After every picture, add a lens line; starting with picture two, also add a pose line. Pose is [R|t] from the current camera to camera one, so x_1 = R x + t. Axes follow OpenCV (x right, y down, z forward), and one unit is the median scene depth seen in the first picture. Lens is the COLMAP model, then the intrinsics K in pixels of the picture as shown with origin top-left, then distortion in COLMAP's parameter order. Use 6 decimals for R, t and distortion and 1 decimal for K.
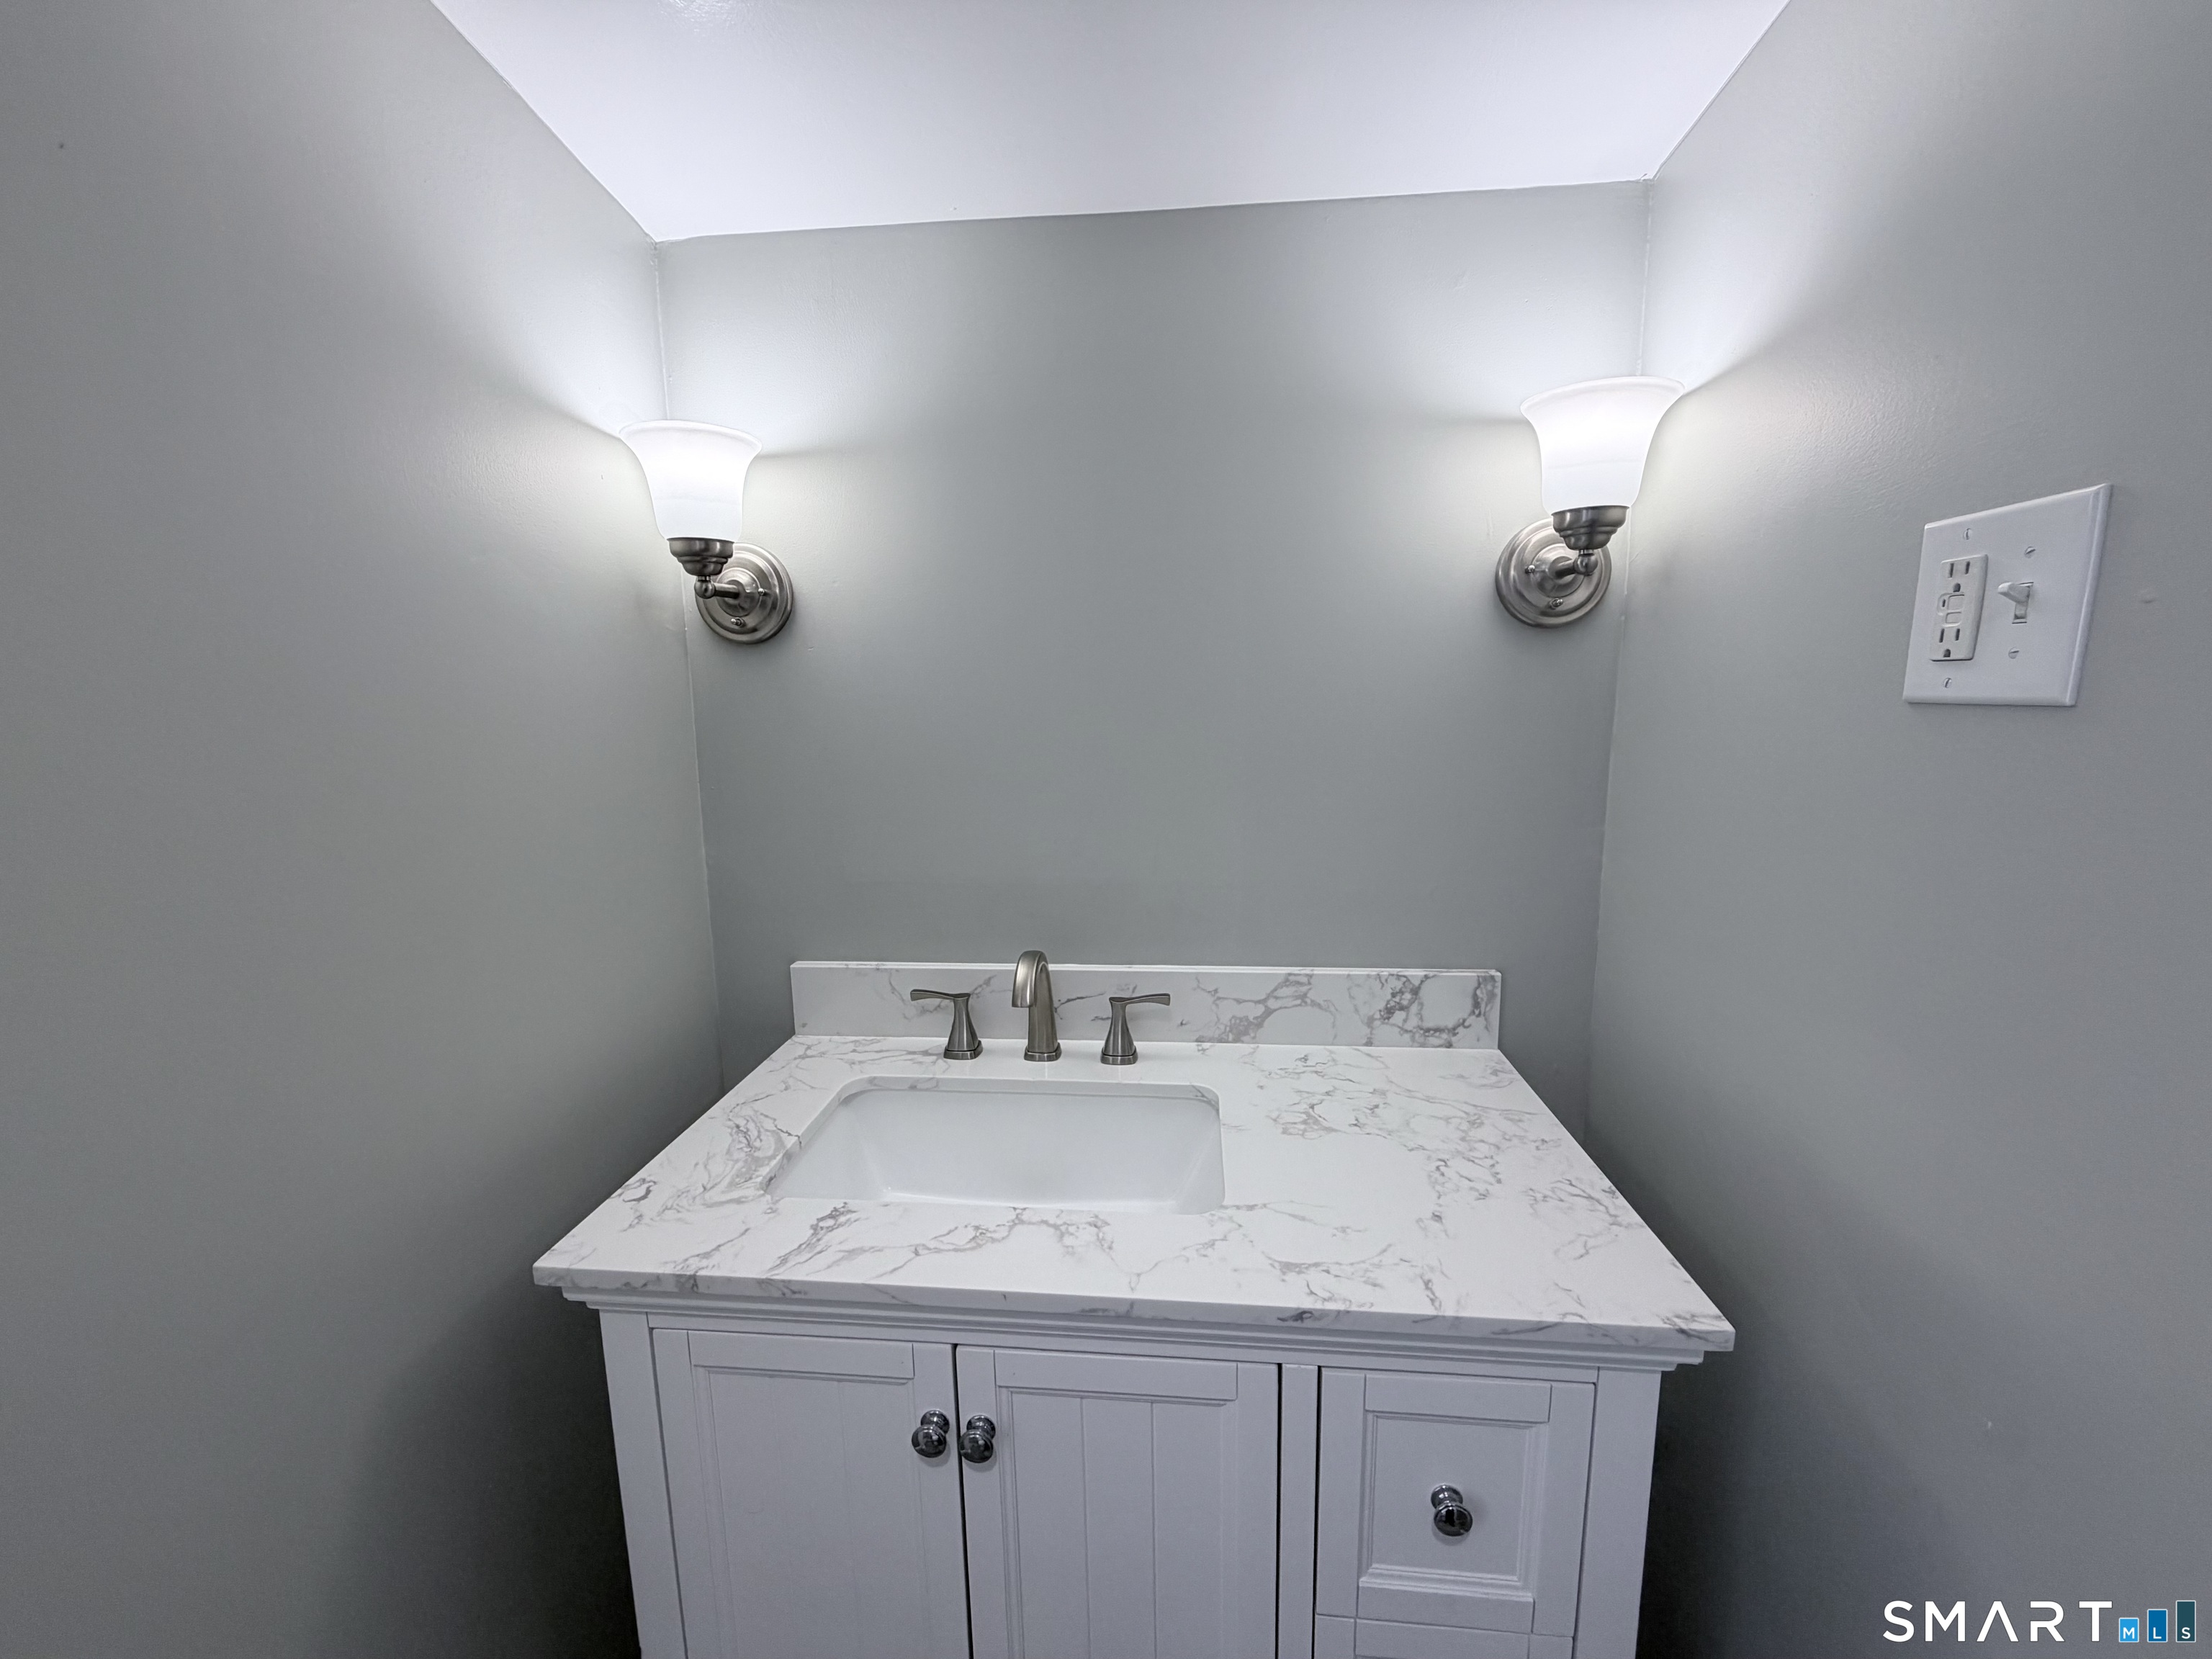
lens RADIAL K [[882.9, 0, 1108.6], [0, 882.9, 831.6], [0, 0, 1]] dist [-0.000849, 0.000553]
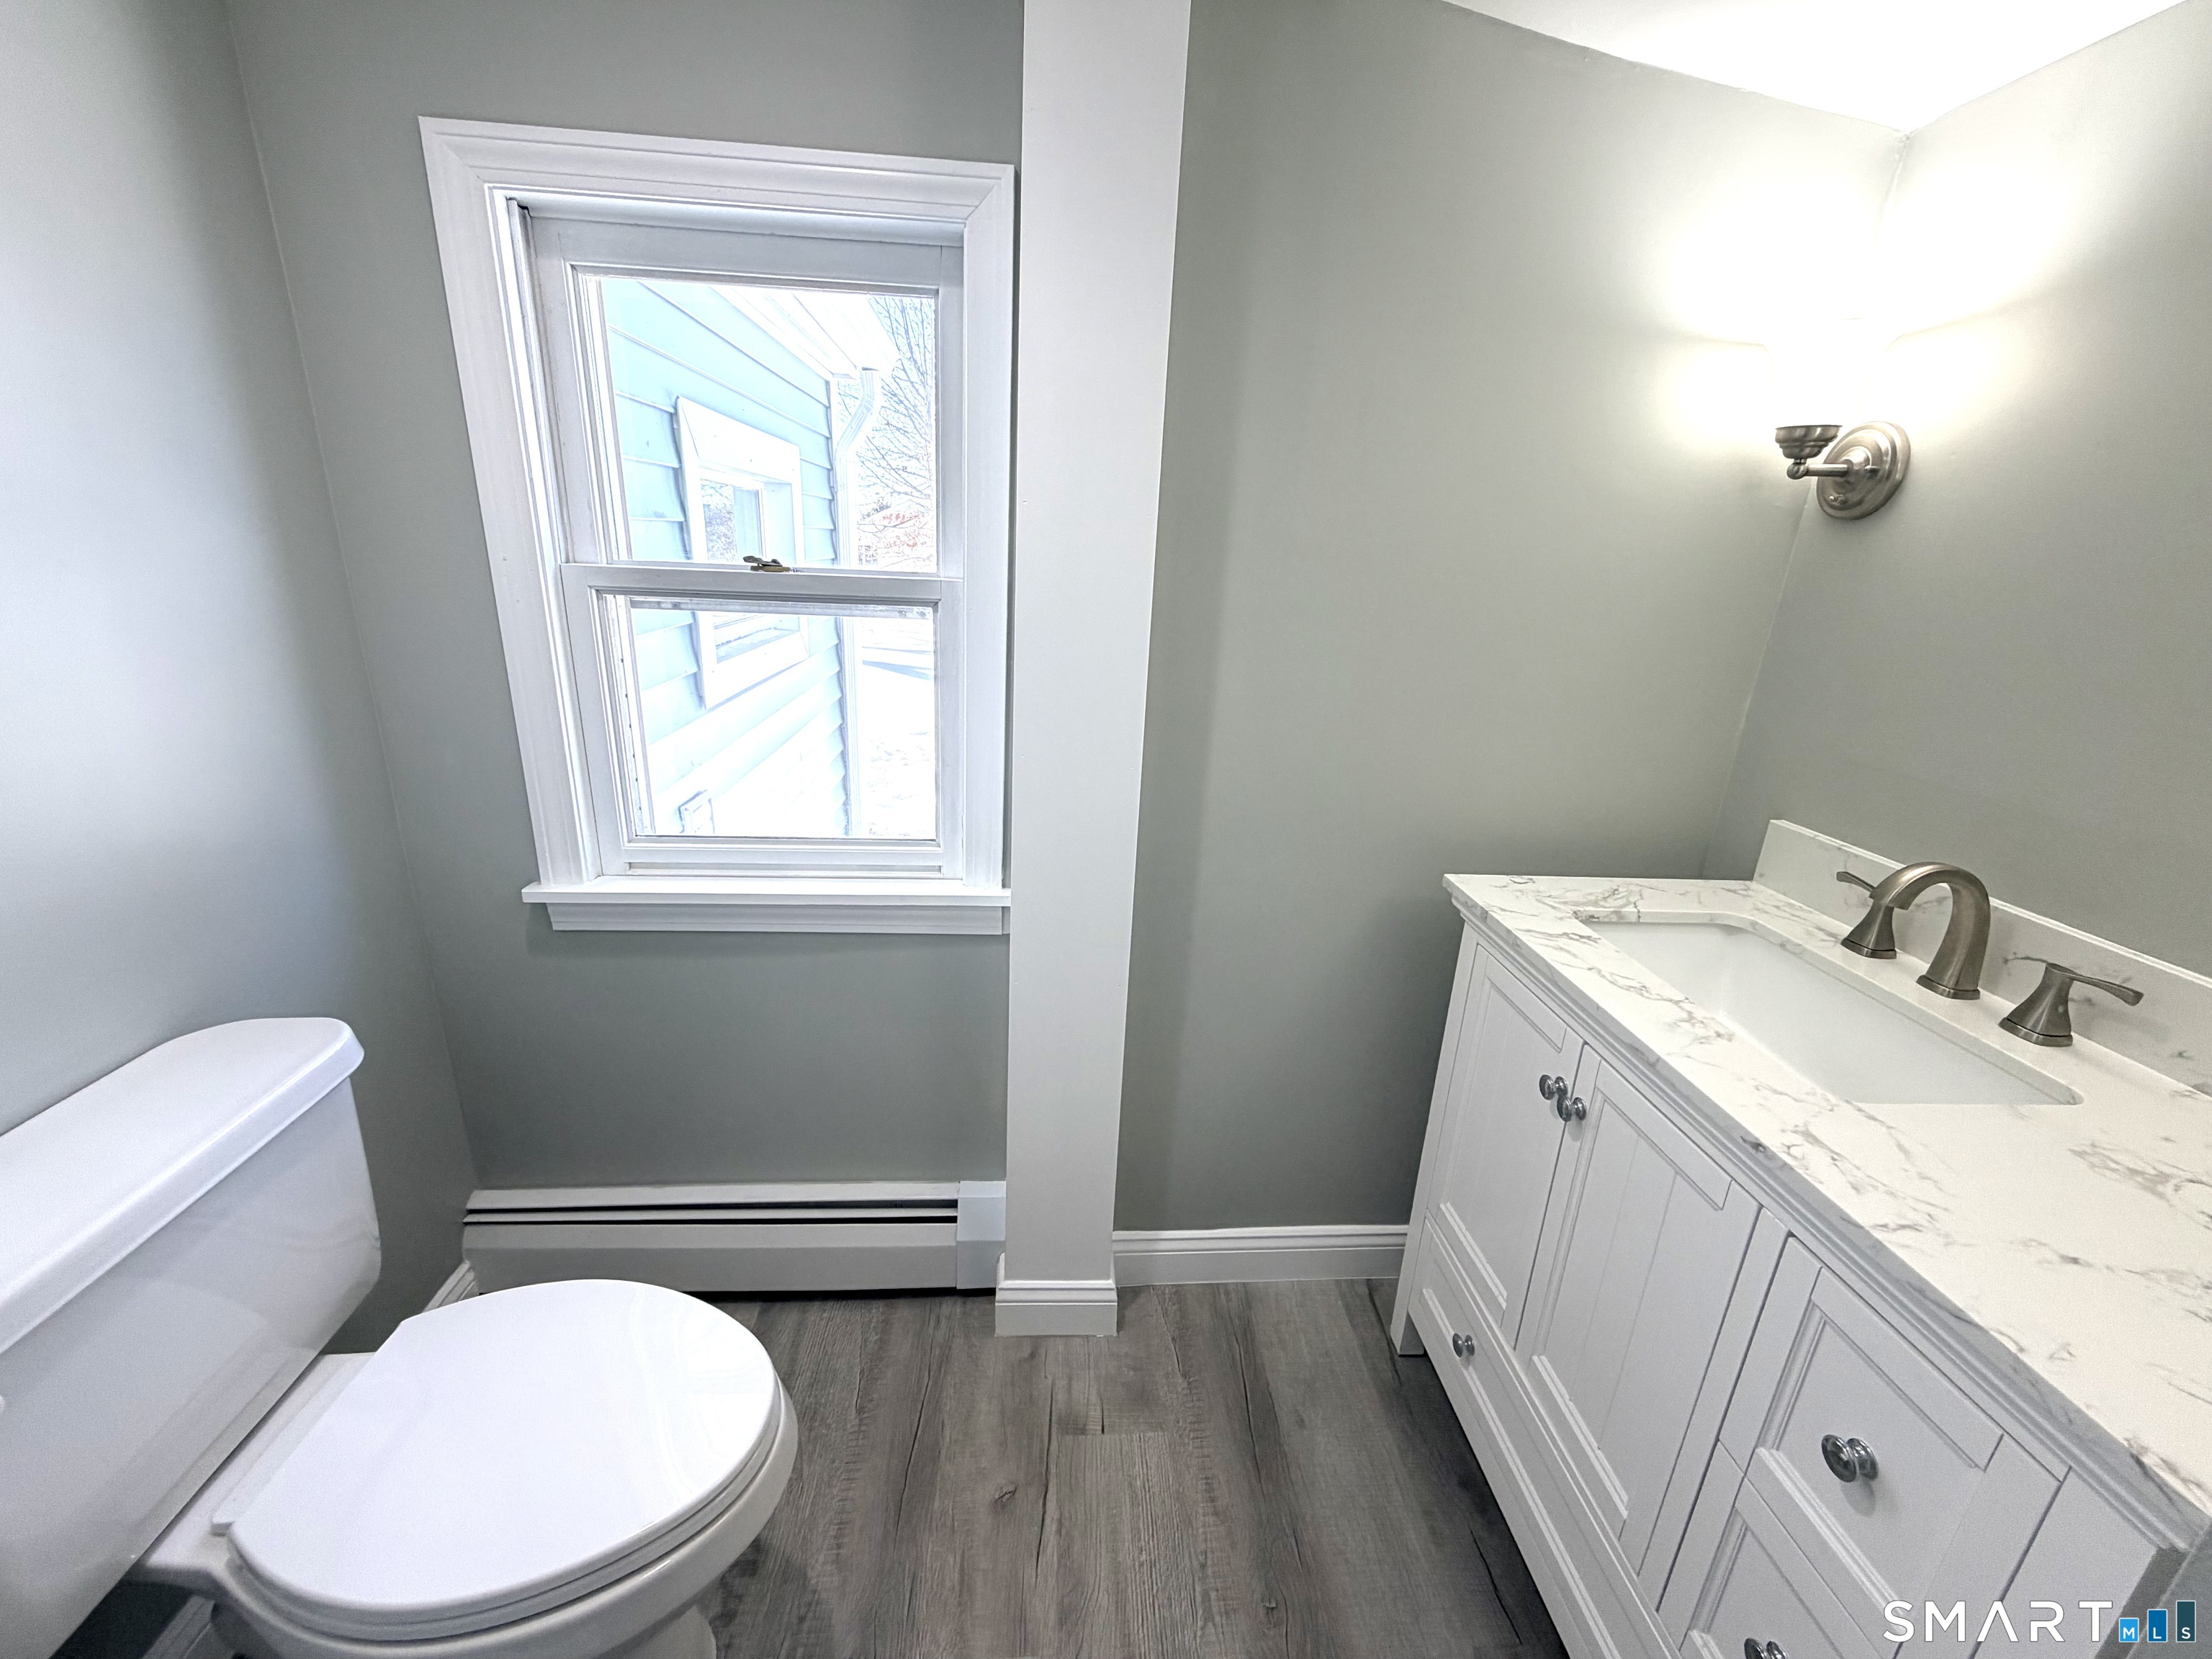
lens RADIAL K [[882.9, 0, 1105.6], [0, 882.9, 831.7], [0, 0, 1]] dist [-0.000849, 0.000553]
pose [[0.159827, 0.326784, -0.931487, 0.741045], [-0.205845, 0.933906, 0.292314, 0.018084], [0.965444, 0.145022, 0.216531, -0.065582]]
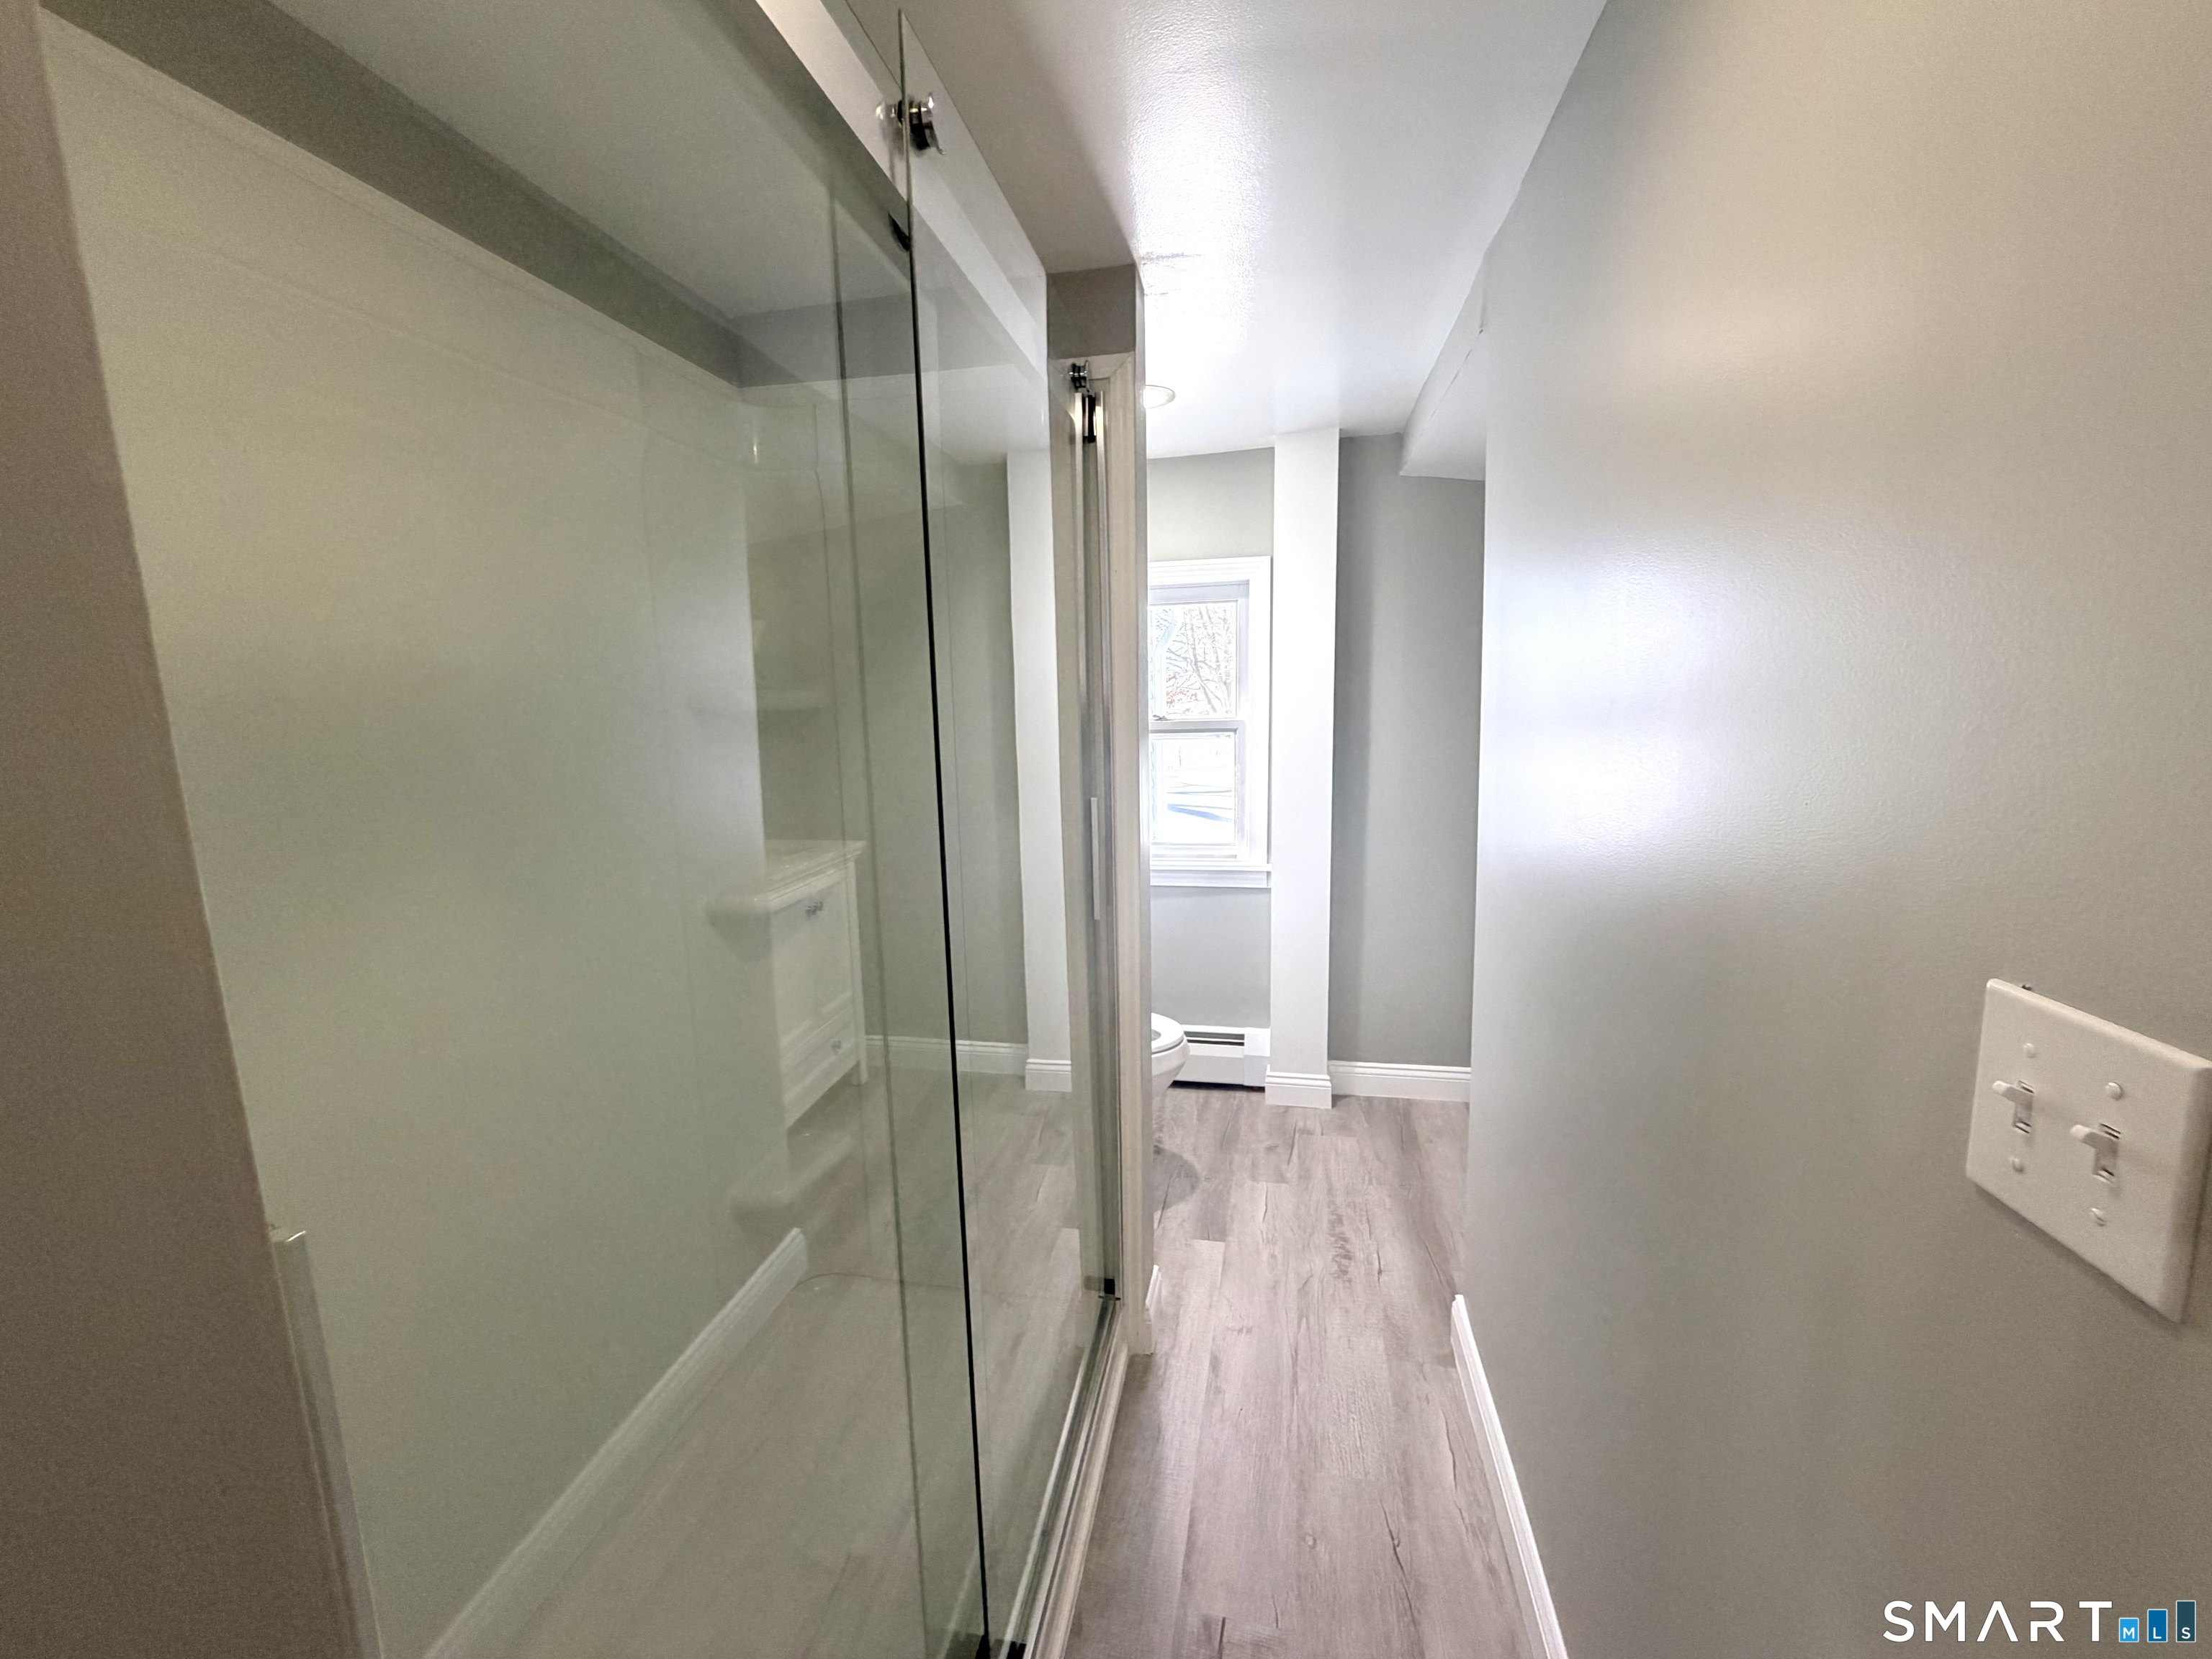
lens RADIAL K [[882.9, 0, 1096.0], [0, 882.9, 827.7], [0, 0, 1]] dist [-0.000849, 0.000553]
pose [[-0.118070, 0.166166, -0.979004, 1.464560], [-0.135678, 0.973954, 0.181672, 0.002815], [0.983693, 0.154279, -0.092450, -0.131807]]
